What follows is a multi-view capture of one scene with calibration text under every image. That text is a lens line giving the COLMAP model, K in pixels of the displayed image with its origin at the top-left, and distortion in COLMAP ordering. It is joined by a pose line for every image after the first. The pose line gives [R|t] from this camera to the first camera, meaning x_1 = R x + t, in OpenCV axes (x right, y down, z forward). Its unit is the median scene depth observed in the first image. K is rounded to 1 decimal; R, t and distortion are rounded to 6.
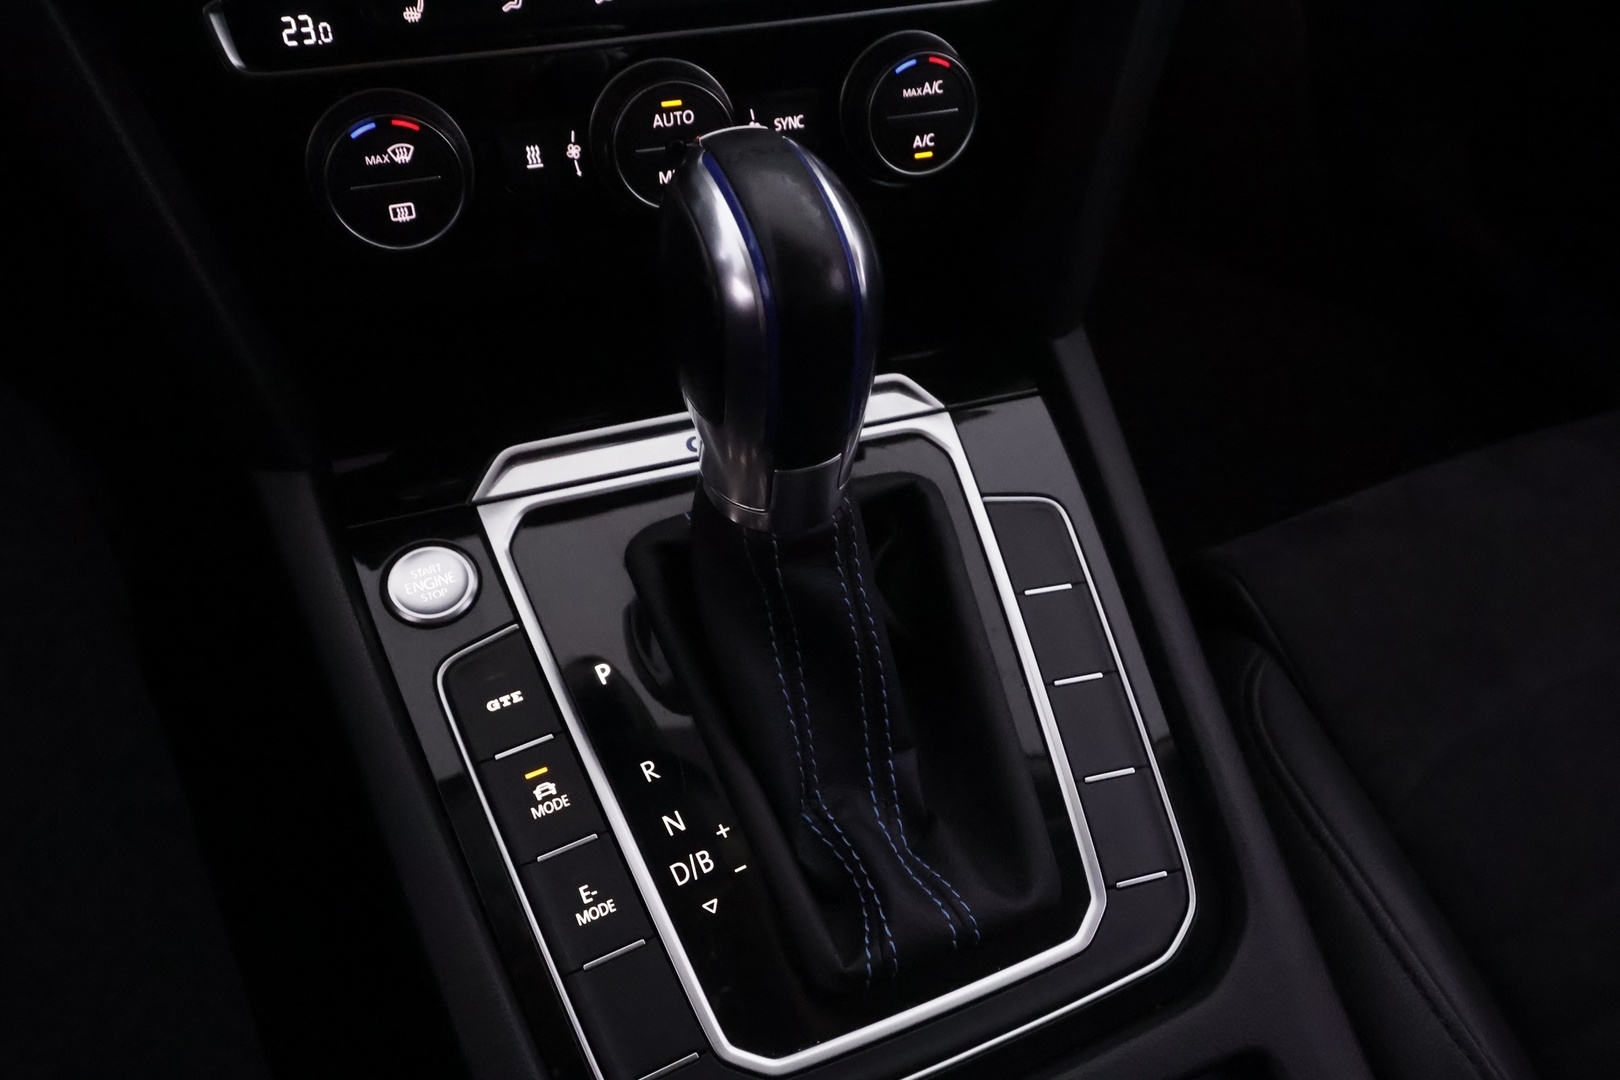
lens RADIAL K [[1324.4, 0, 840.2], [0, 1324.4, 530.4], [0, 0, 1]] dist [0.000807, 0.003320]
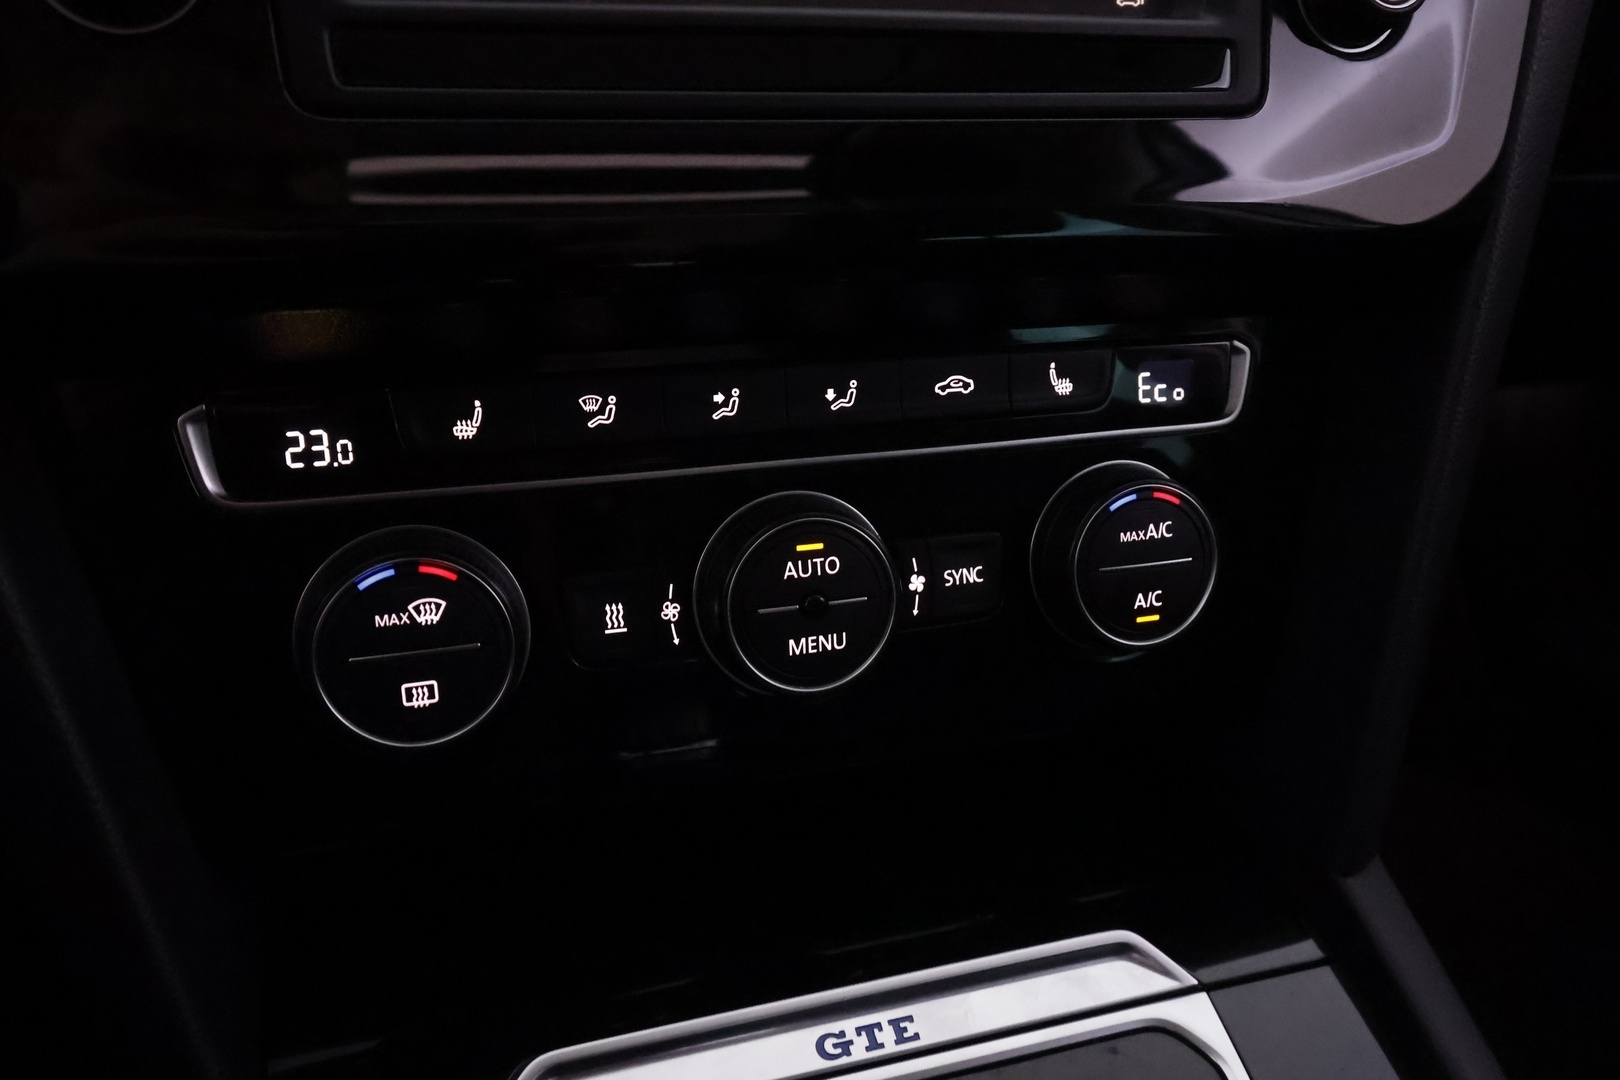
lens RADIAL K [[1324.4, 0, 840.2], [0, 1324.4, 530.4], [0, 0, 1]] dist [0.000807, 0.003320]
pose [[0.998760, -0.002716, -0.049708, -0.074989], [-0.014910, 0.936352, -0.350746, -0.078488], [0.047497, 0.351052, 0.935151, 0.324051]]
